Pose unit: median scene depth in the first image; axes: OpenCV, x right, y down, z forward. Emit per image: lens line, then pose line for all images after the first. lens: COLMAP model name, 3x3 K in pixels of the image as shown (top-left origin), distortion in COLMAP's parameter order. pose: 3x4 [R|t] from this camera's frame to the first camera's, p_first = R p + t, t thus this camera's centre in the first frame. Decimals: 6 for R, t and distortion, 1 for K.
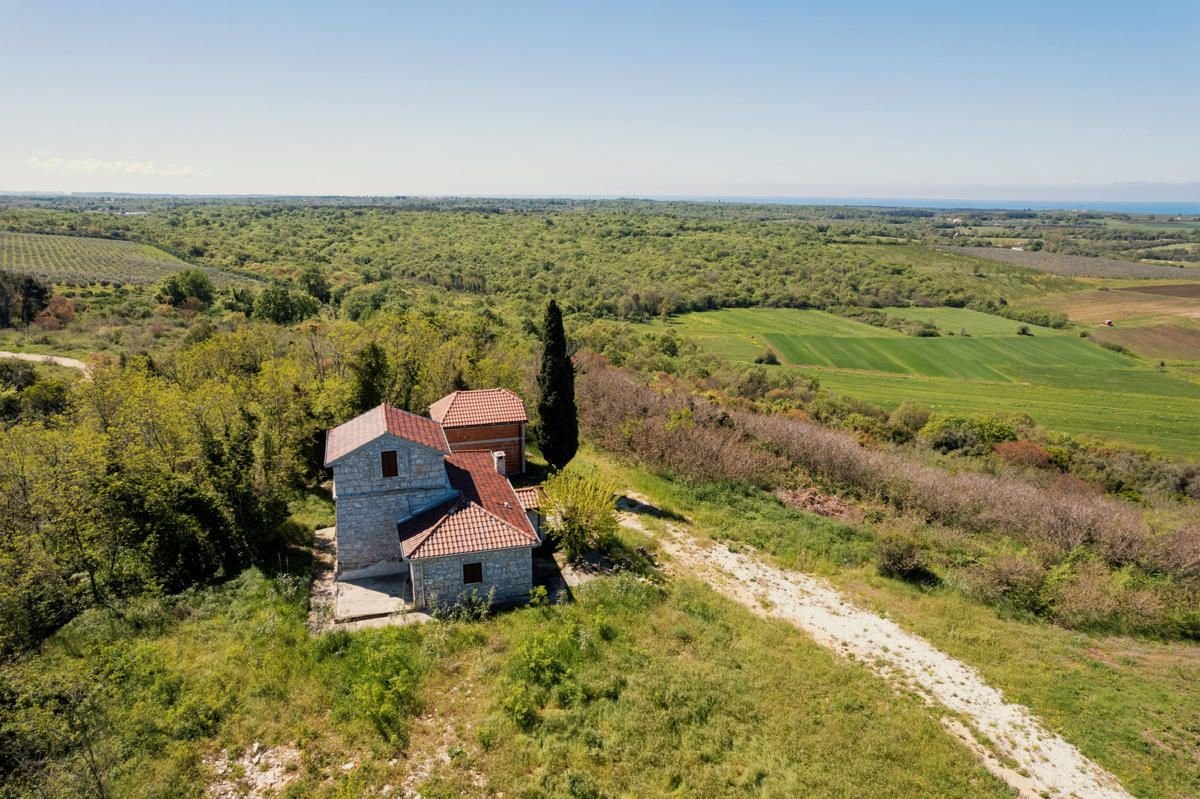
lens RADIAL K [[766.4, 0, 593.4], [0, 766.4, 395.1], [0, 0, 1]] dist [-0.068919, 0.066662]
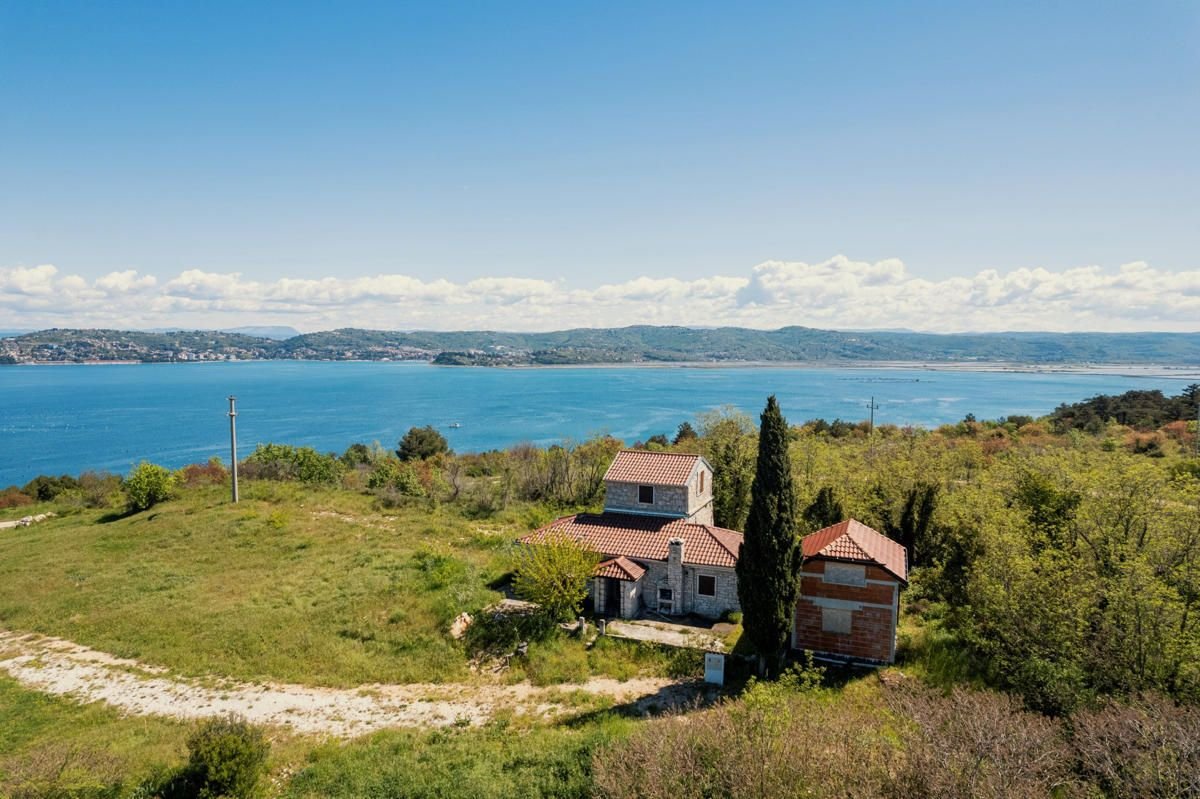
lens RADIAL K [[766.4, 0, 593.4], [0, 766.4, 395.1], [0, 0, 1]] dist [-0.068919, 0.066662]
pose [[-0.635907, 0.044410, -0.770487, 0.046715], [-0.208457, 0.951352, 0.226881, -0.020236], [0.743080, 0.304888, -0.595714, 0.103952]]
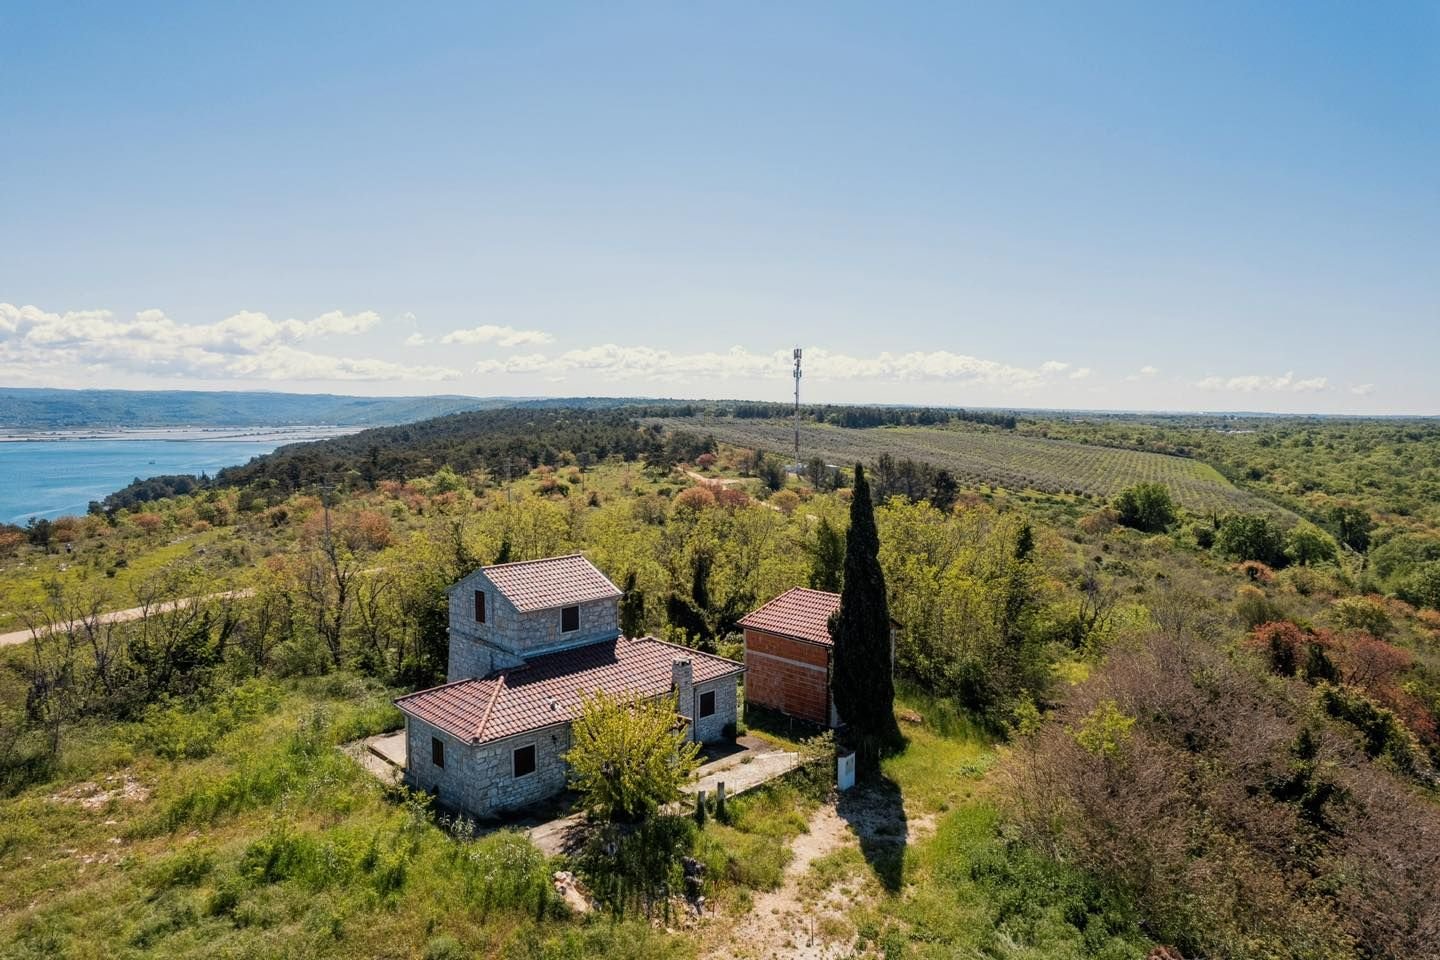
lens RADIAL K [[919.7, 0, 712.0], [0, 919.7, 474.7], [0, 0, 1]] dist [-0.068919, 0.066662]
pose [[0.462625, 0.061356, -0.884428, 0.046559], [-0.230310, 0.971670, -0.053062, -0.003802], [0.856116, 0.228240, 0.463650, 0.042942]]
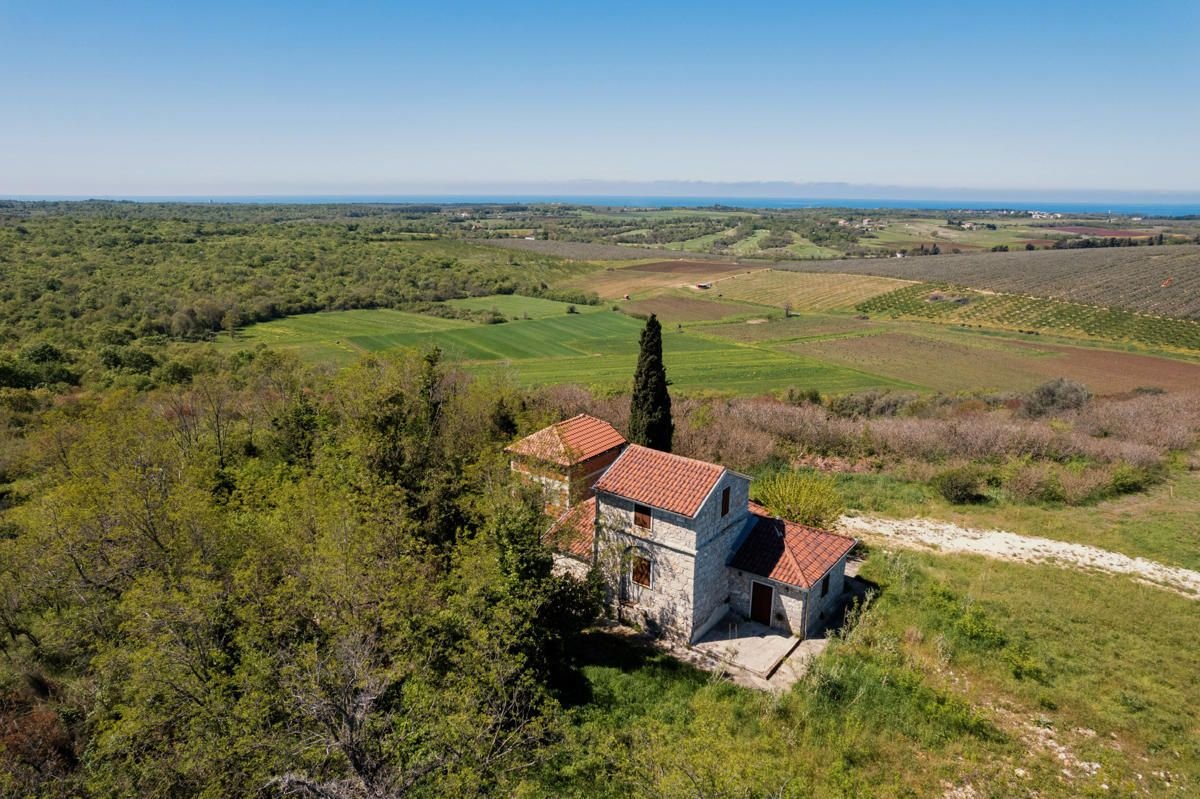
lens RADIAL K [[766.4, 0, 593.4], [0, 766.4, 395.1], [0, 0, 1]] dist [-0.068919, 0.066662]
pose [[0.817744, -0.148626, 0.556062, -0.054957], [0.147005, 0.987976, 0.047885, -0.006609], [-0.556493, 0.042586, 0.829760, 0.018315]]
